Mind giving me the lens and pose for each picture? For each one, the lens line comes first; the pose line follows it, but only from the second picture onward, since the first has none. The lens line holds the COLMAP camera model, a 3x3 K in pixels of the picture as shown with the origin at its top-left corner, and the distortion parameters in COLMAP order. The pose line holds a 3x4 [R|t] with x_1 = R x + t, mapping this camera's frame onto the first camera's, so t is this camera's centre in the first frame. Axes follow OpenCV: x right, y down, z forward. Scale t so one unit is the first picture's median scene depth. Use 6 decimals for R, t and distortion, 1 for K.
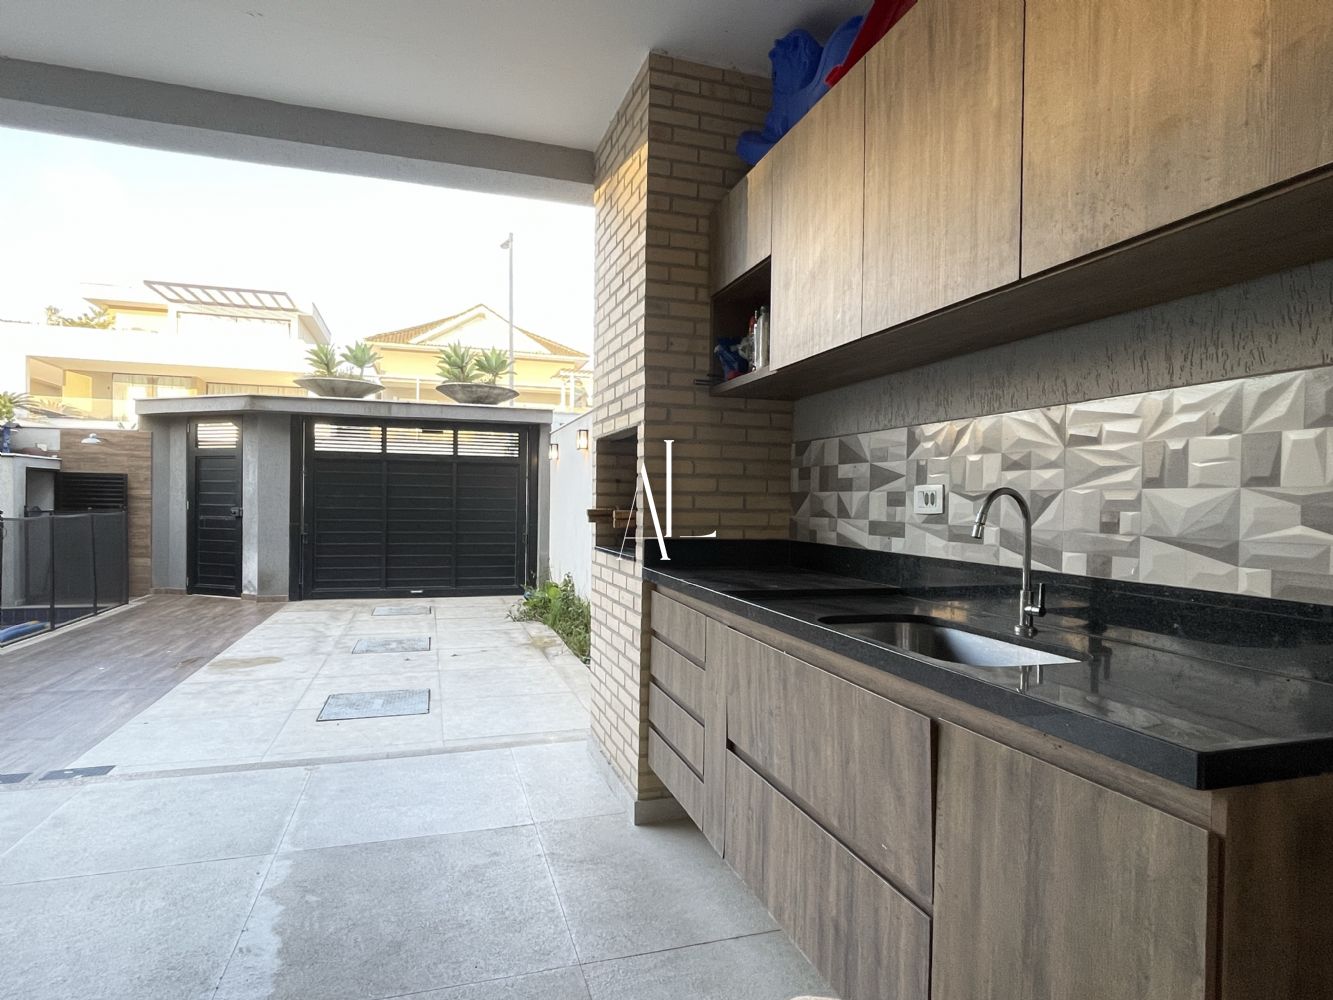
lens RADIAL K [[743.1, 0, 646.5], [0, 743.1, 500.1], [0, 0, 1]] dist [-0.003041, -0.000302]
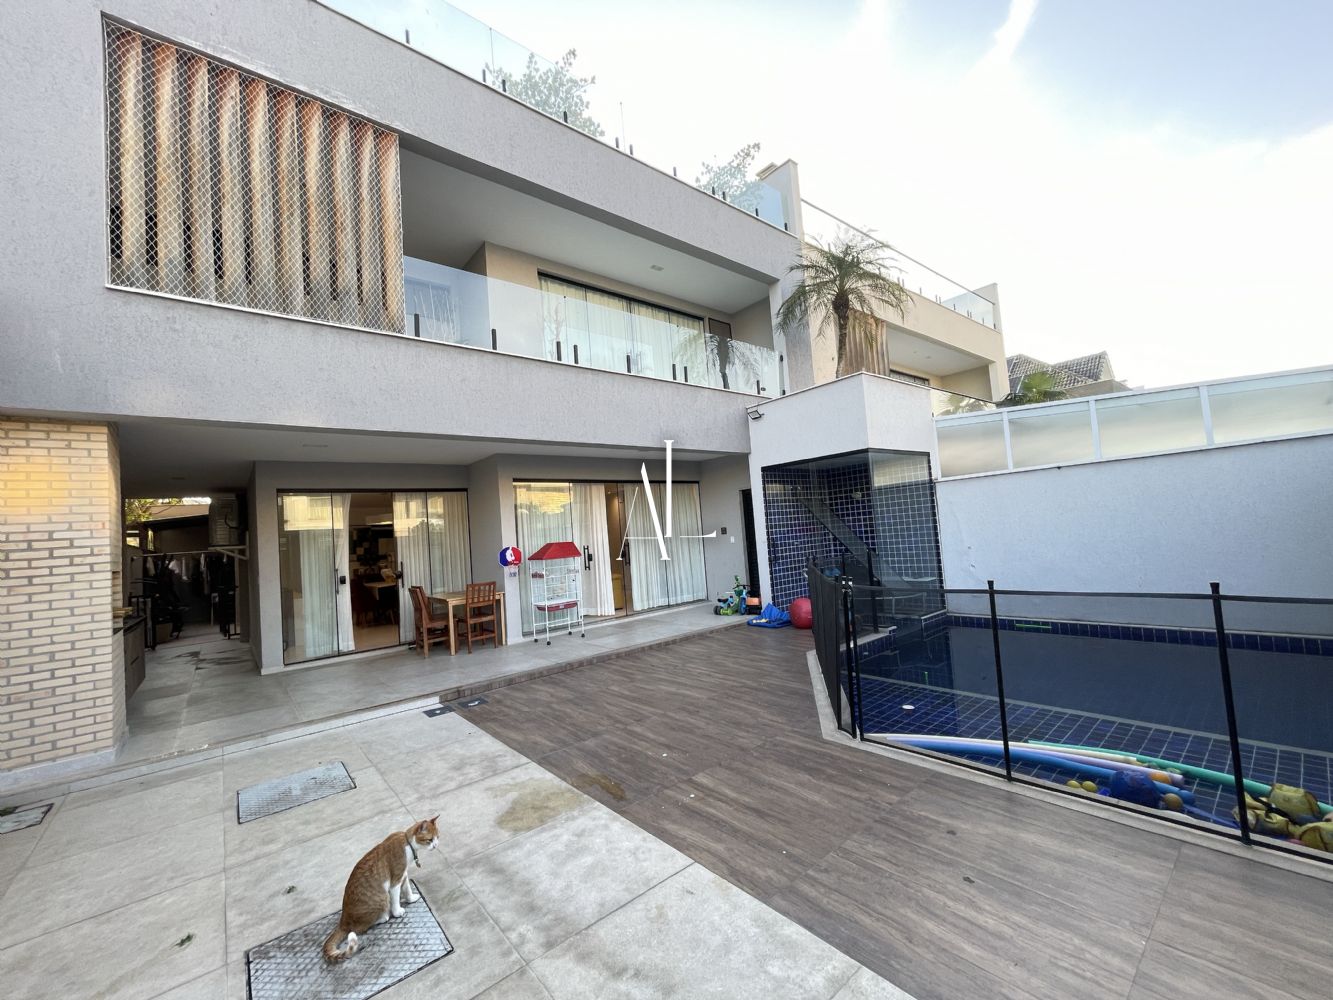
lens RADIAL K [[539.5, 0, 657.3], [0, 539.5, 498.4], [0, 0, 1]] dist [-0.000735, 0.000994]
pose [[-0.920387, 0.026655, -0.390098, -1.148943], [0.061517, 0.995120, -0.077145, -0.116478], [0.386138, -0.095001, -0.917536, 4.099638]]
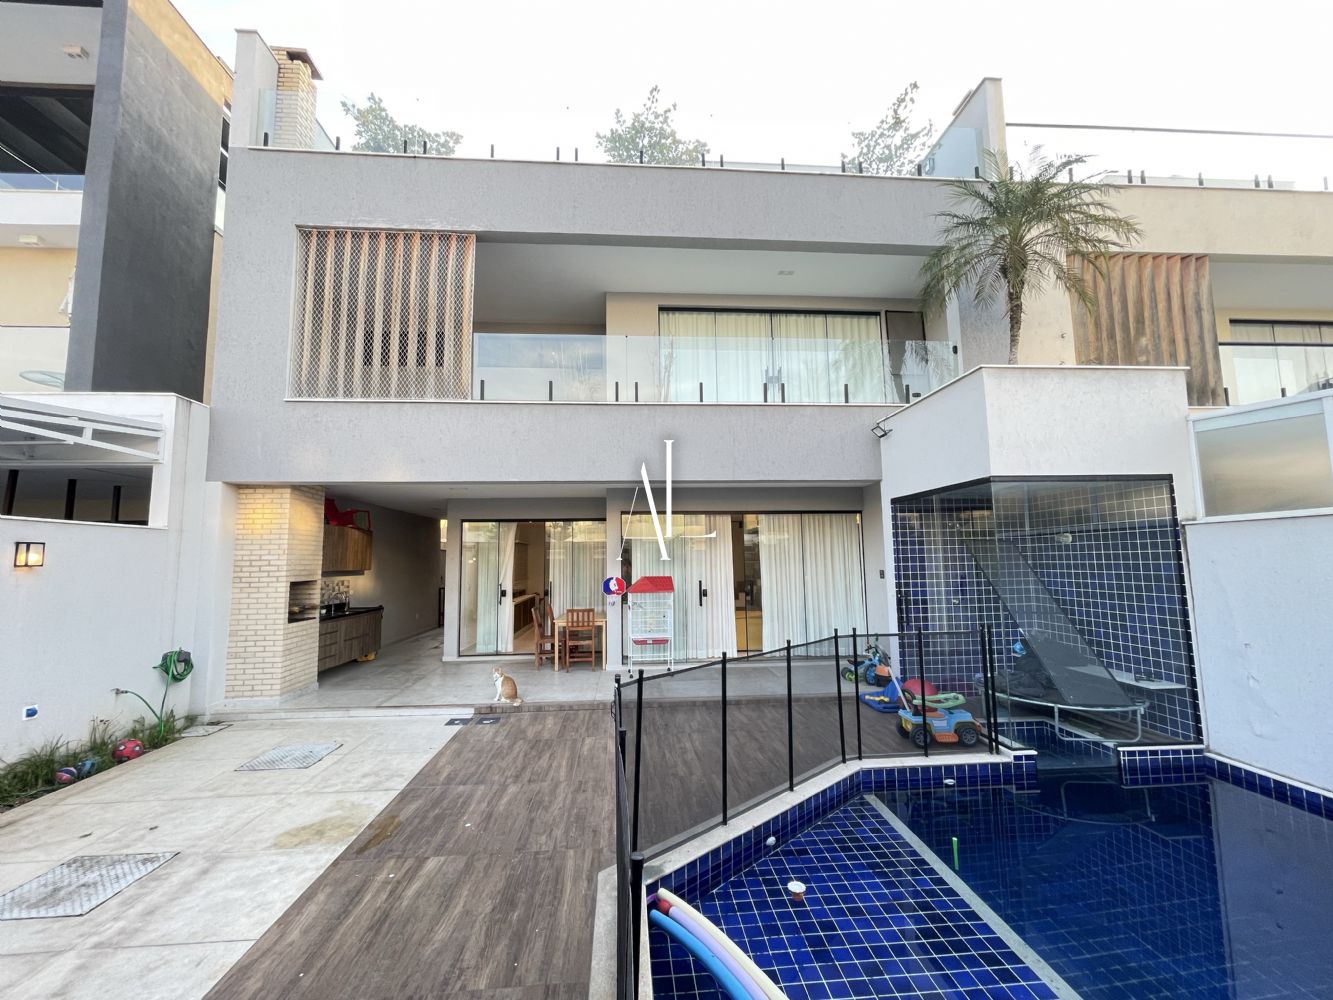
lens RADIAL K [[539.5, 0, 656.4], [0, 539.5, 499.8], [0, 0, 1]] dist [-0.000735, 0.000994]
pose [[-0.976284, 0.022583, 0.215311, -2.755103], [-0.001741, 0.993694, -0.112116, -0.247406], [-0.216485, -0.109832, -0.970088, 4.060058]]
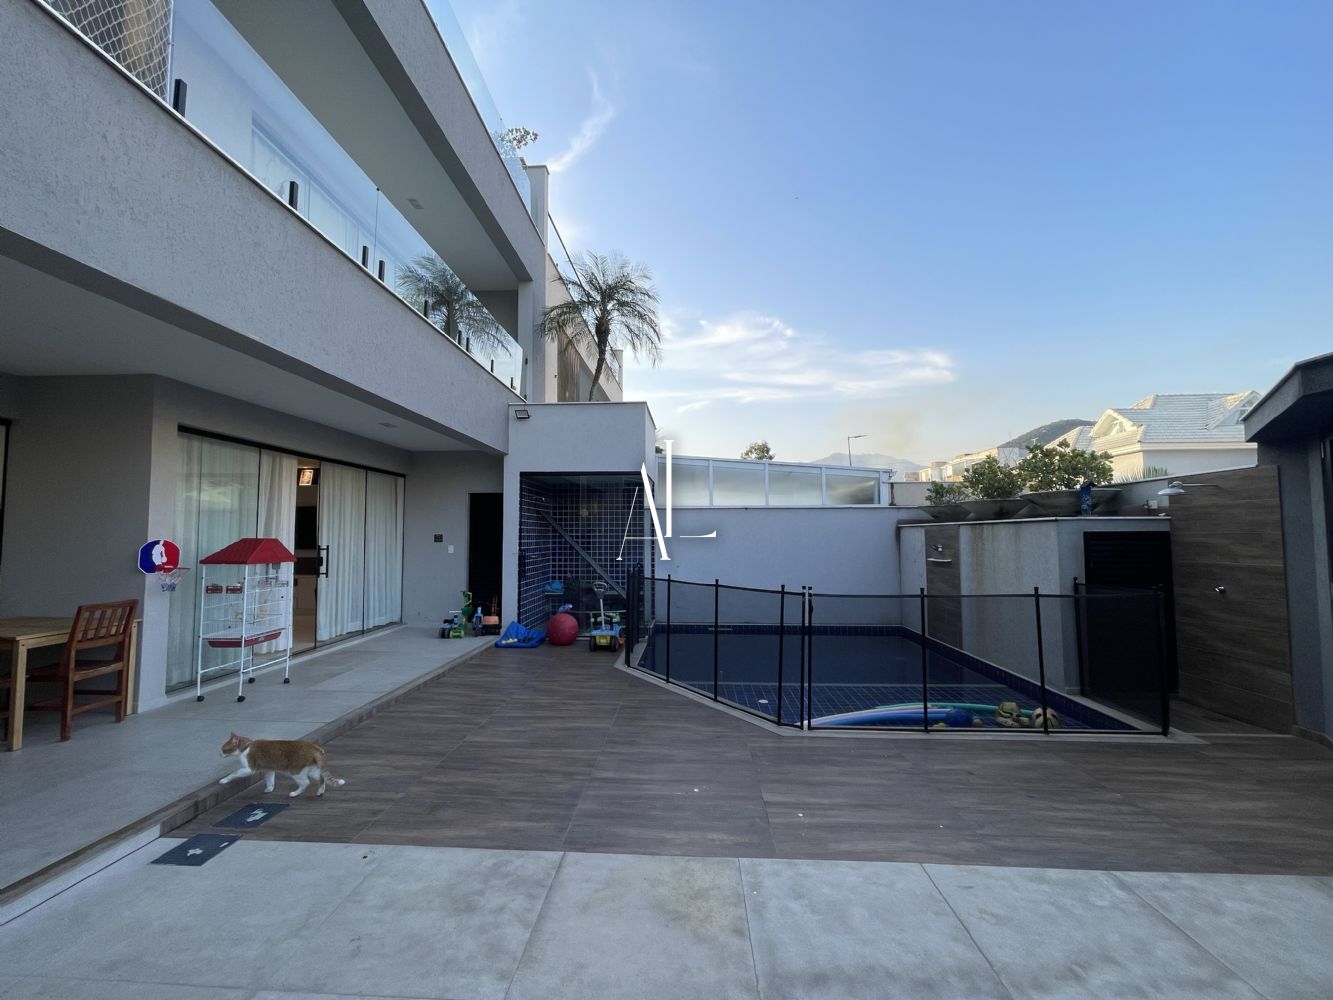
lens RADIAL K [[539.5, 0, 662.5], [0, 539.5, 500.9], [0, 0, 1]] dist [-0.000735, 0.000994]
pose [[-0.334421, -0.077258, -0.939252, -0.326752], [-0.000074, 0.996636, -0.081951, -0.111439], [0.942424, -0.027336, -0.333302, 2.901167]]
